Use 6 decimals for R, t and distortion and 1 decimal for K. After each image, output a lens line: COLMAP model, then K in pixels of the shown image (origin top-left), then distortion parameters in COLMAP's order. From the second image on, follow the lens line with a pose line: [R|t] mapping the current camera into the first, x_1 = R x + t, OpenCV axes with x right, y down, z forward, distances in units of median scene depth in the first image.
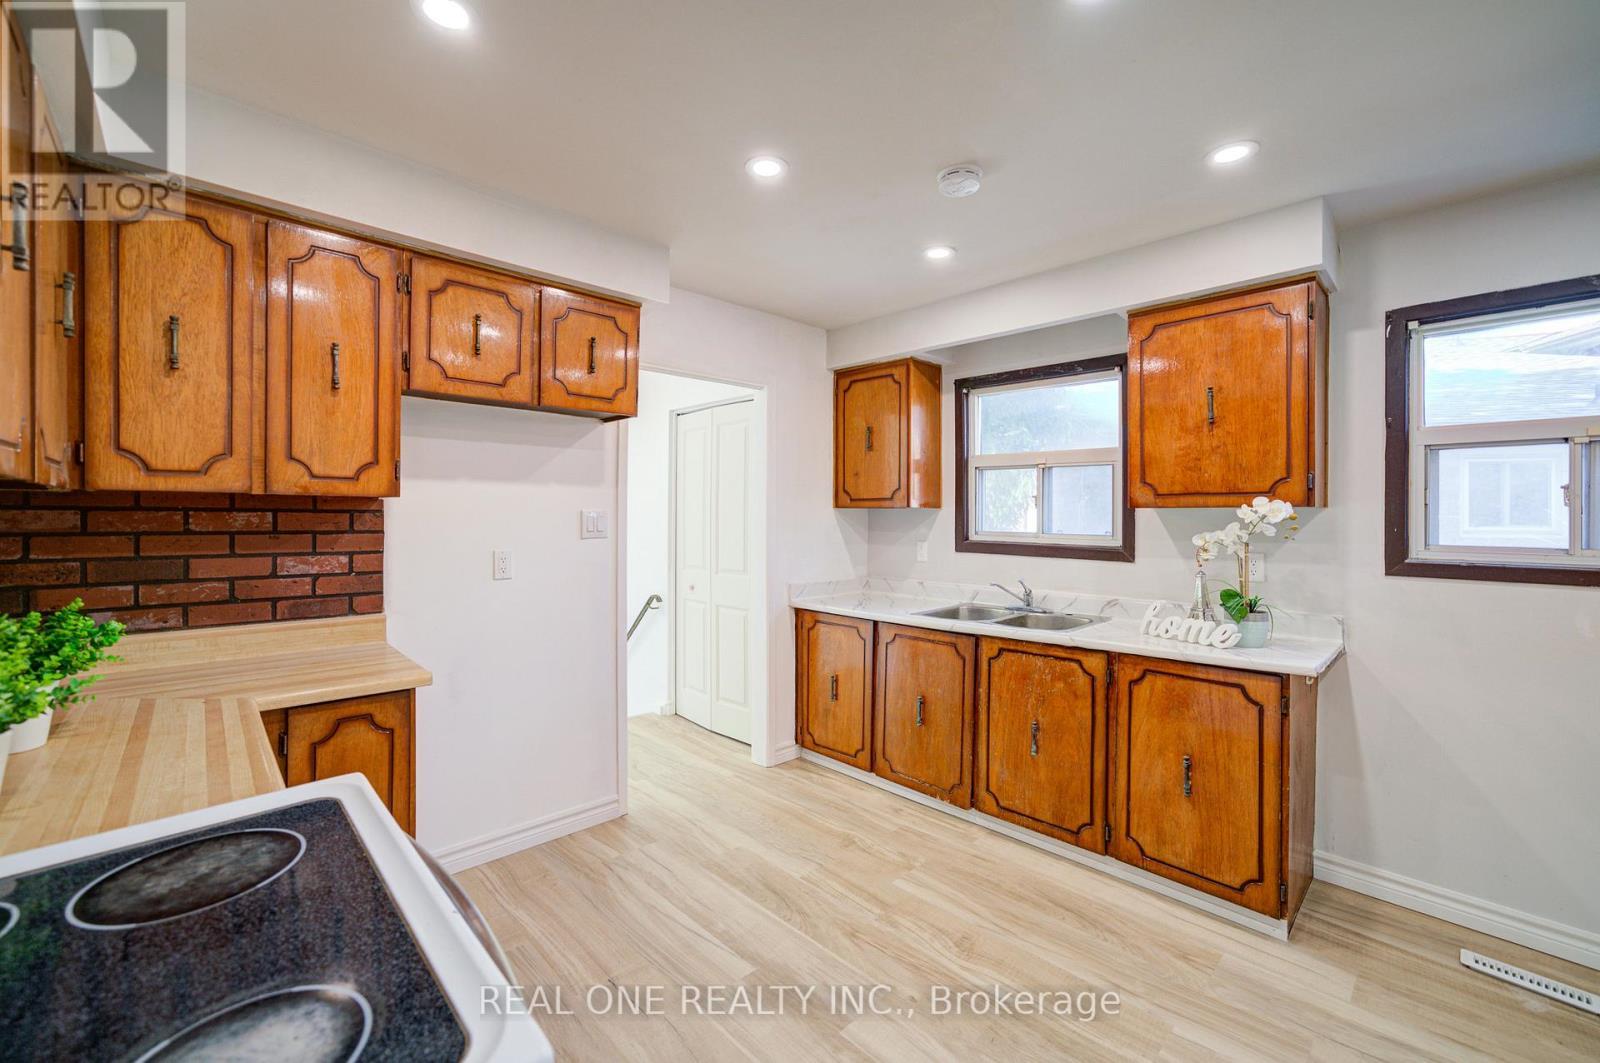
lens RADIAL K [[654.9, 0, 830.9], [0, 654.9, 508.3], [0, 0, 1]] dist [-0.037669, 0.035593]
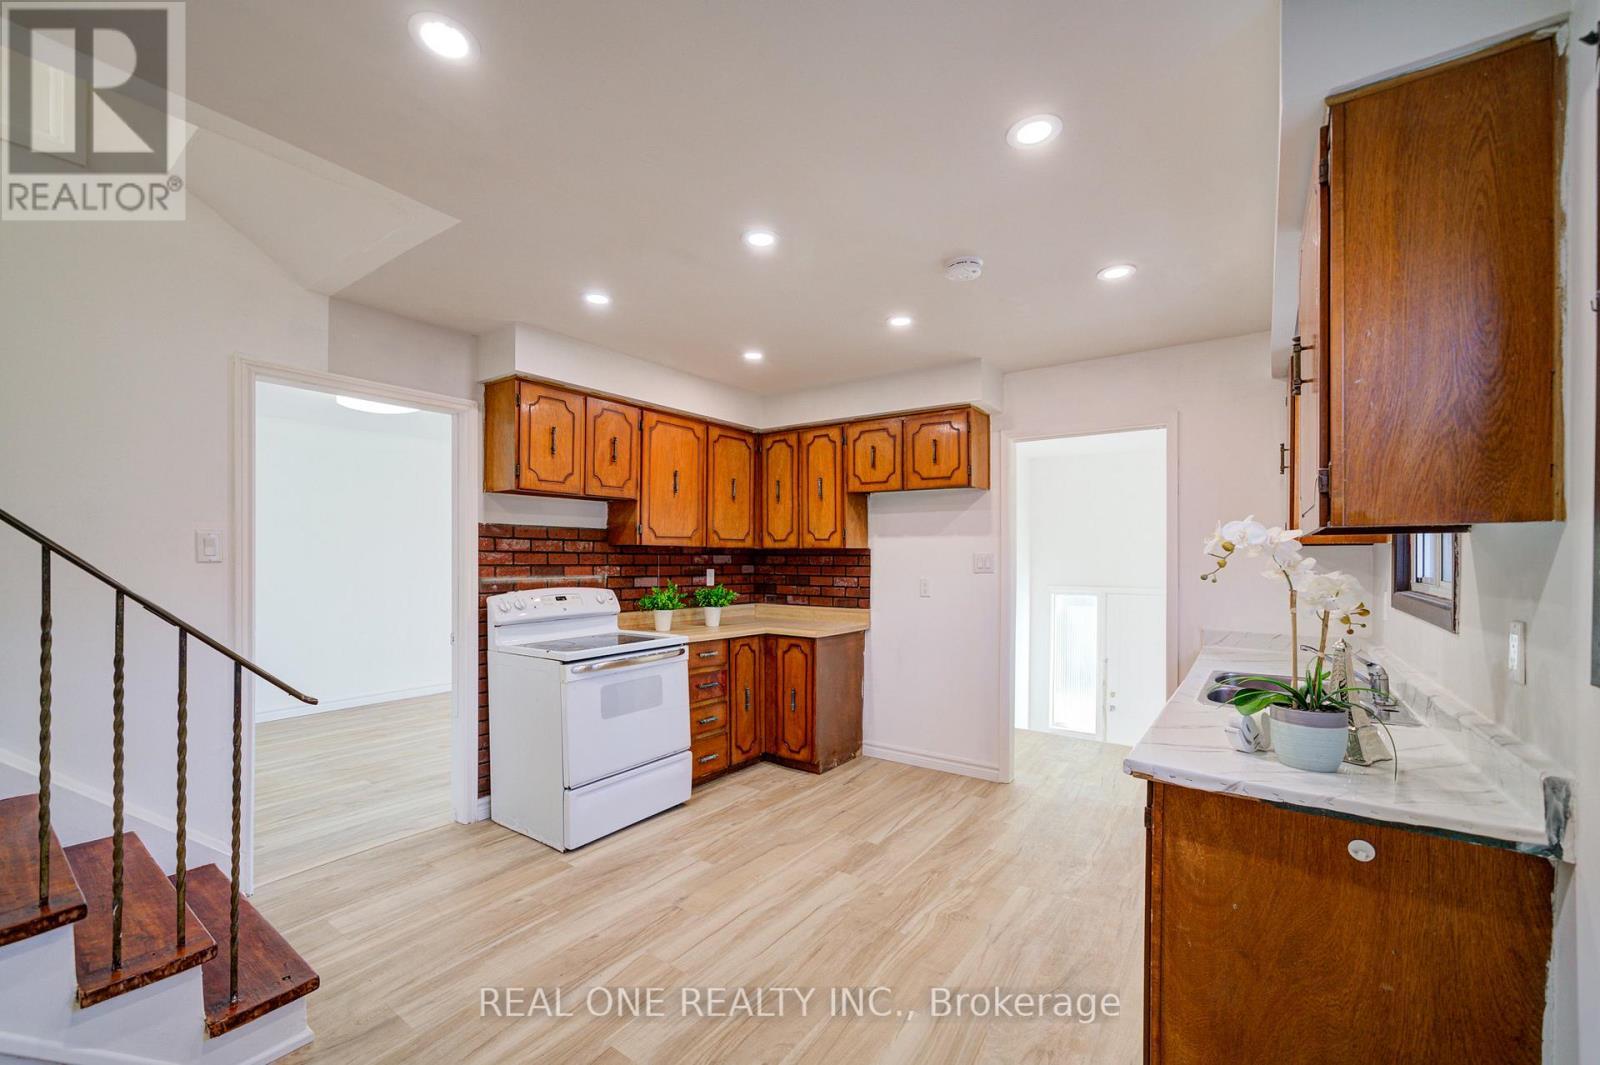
lens RADIAL K [[656.6, 0, 794.4], [0, 656.6, 554.3], [0, 0, 1]] dist [-0.039636, 0.028213]
pose [[0.174783, -0.014306, -0.984503, 1.121878], [0.010954, 0.999861, -0.012585, 0.022148], [0.984546, -0.008585, 0.174916, 0.427694]]
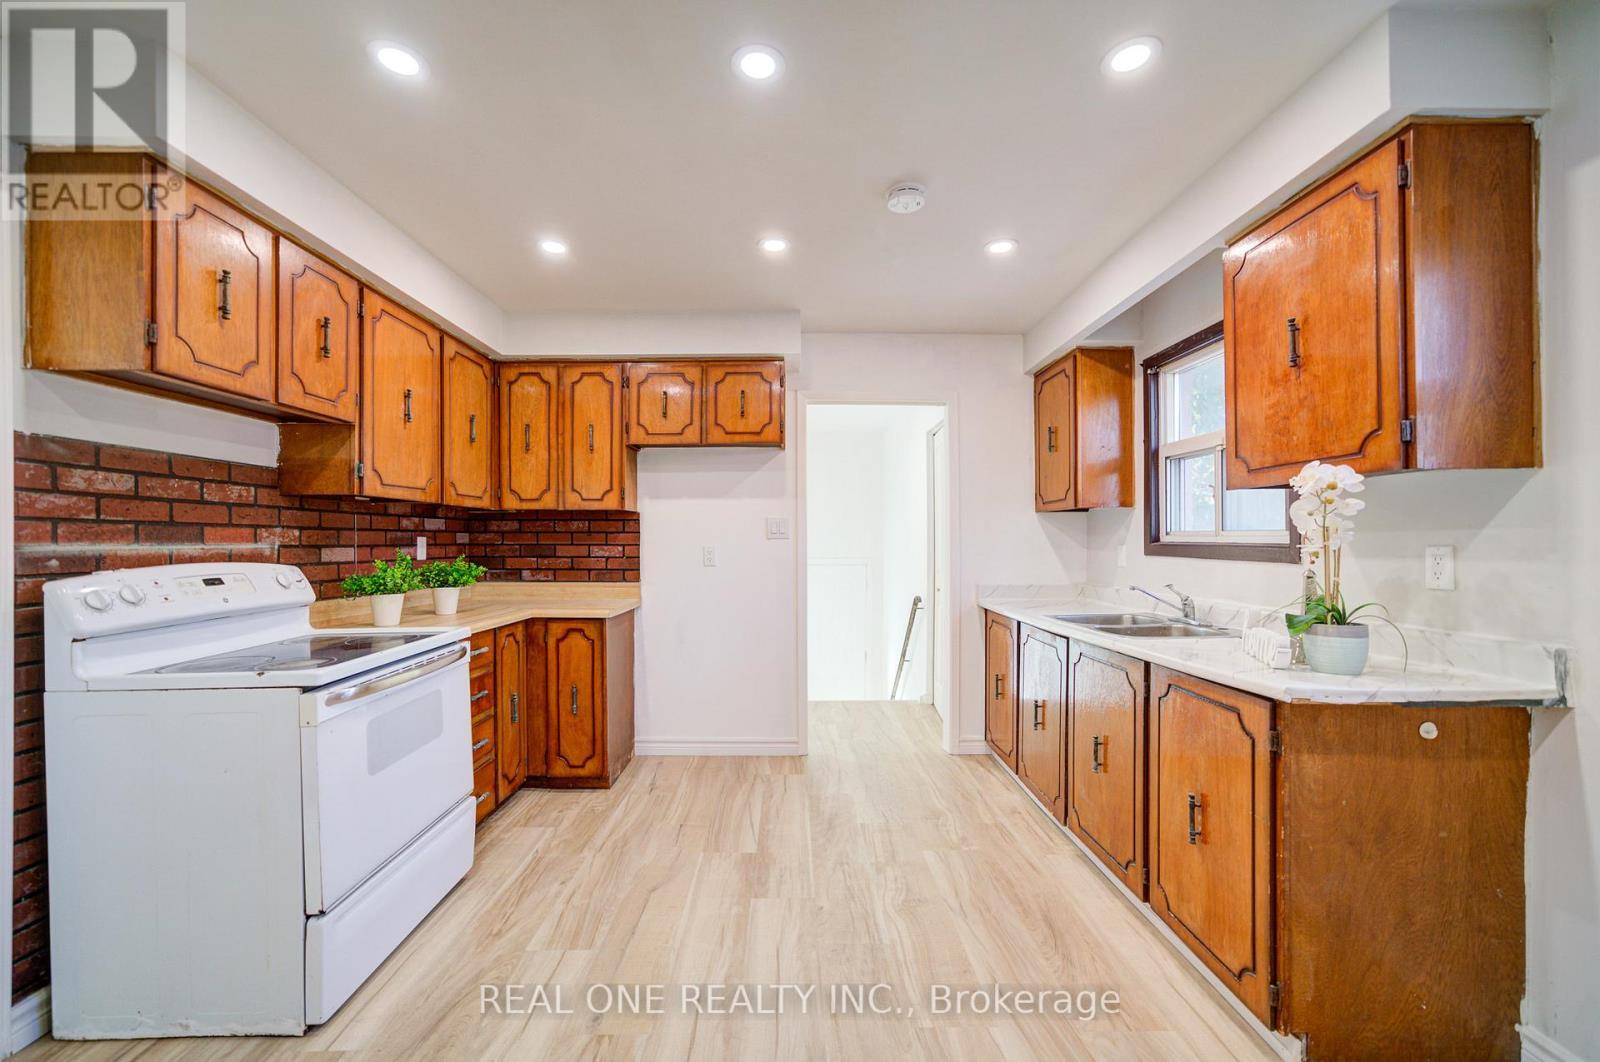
lens RADIAL K [[646.6, 0, 800.0], [0, 646.6, 531.0], [0, 0, 1]] dist [-0.038043, 0.027135]
pose [[0.729944, -0.020063, -0.683212, 0.686099], [0.017539, 0.999790, -0.010620, 0.054111], [0.683282, -0.004230, 0.730143, 0.086505]]
